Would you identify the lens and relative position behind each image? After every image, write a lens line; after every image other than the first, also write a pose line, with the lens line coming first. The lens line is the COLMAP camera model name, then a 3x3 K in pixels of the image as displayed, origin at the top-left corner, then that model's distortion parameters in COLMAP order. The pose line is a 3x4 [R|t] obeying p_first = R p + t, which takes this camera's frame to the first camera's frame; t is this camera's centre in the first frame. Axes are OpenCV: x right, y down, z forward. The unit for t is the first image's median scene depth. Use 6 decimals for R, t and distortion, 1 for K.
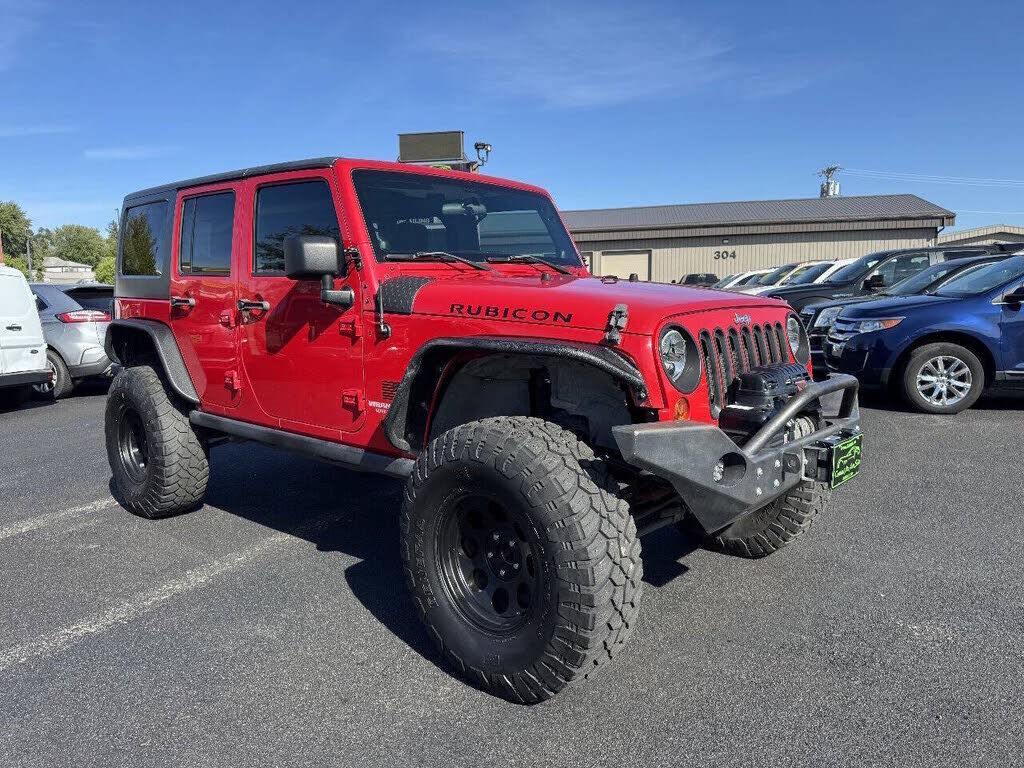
lens RADIAL K [[733.3, 0, 504.0], [0, 733.3, 412.4], [0, 0, 1]] dist [0.025523, -0.030720]
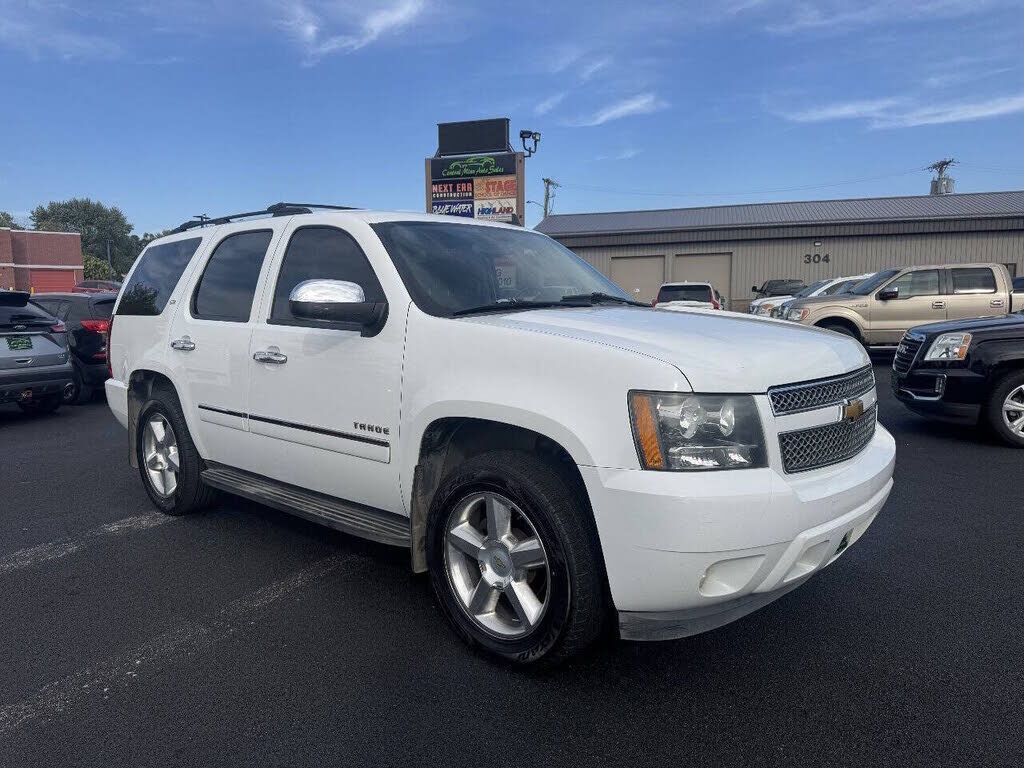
lens RADIAL K [[733.3, 0, 507.8], [0, 733.3, 407.1], [0, 0, 1]] dist [0.025523, -0.030720]
pose [[0.993733, 0.024254, -0.109118, 0.072751], [-0.025654, 0.999605, -0.011442, -0.034733], [0.108797, 0.014169, 0.993963, 0.179398]]
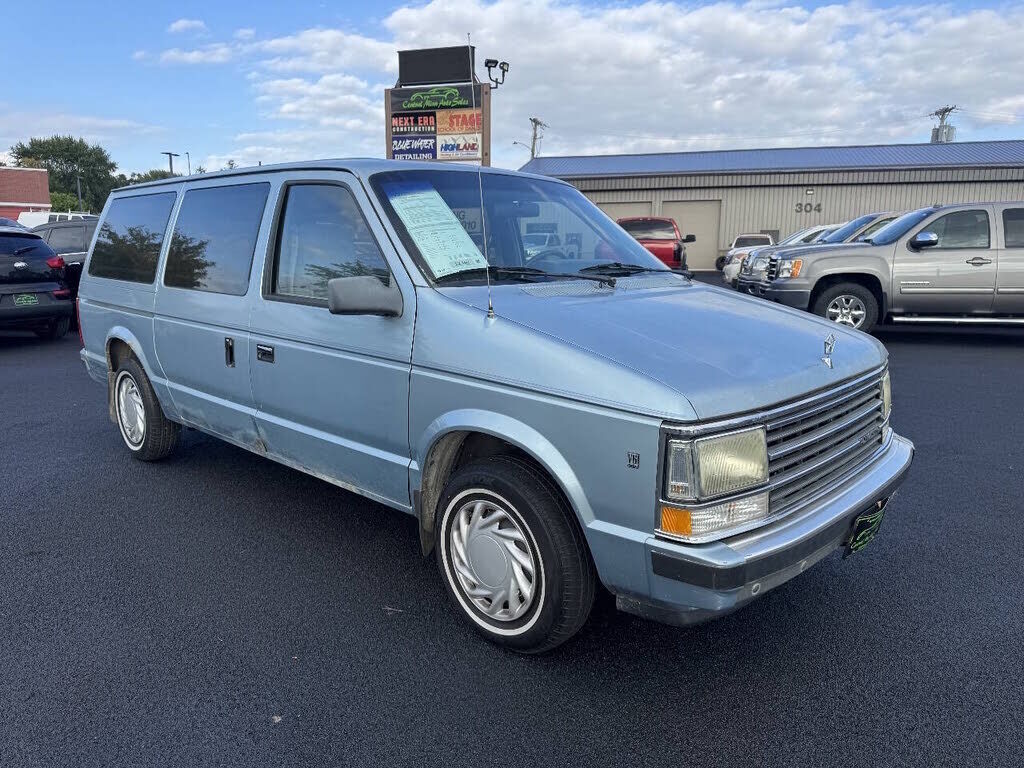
lens RADIAL K [[733.3, 0, 515.0], [0, 733.3, 405.8], [0, 0, 1]] dist [0.025523, -0.030720]
pose [[0.994361, 0.045017, -0.096023, 0.129413], [-0.040054, 0.997791, 0.053005, -0.038548], [0.098197, -0.048860, 0.993967, 0.247488]]
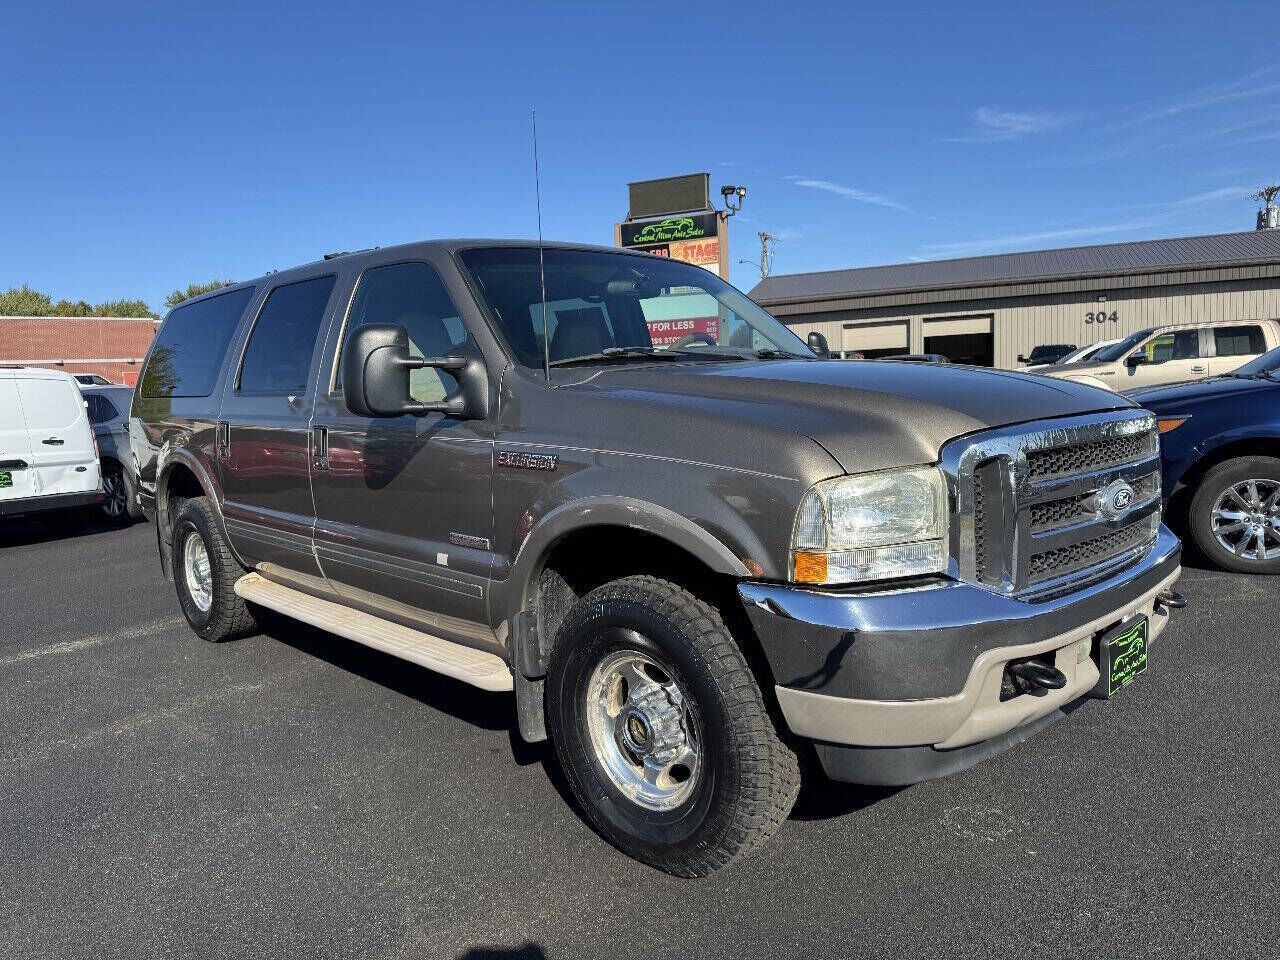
lens RADIAL K [[916.7, 0, 625.4], [0, 916.7, 506.8], [0, 0, 1]] dist [0.025523, -0.030720]
pose [[0.975783, 0.006113, -0.218653, 0.108842], [-0.010922, 0.999724, -0.020793, -0.013623], [0.218466, 0.022678, 0.975581, 0.062691]]
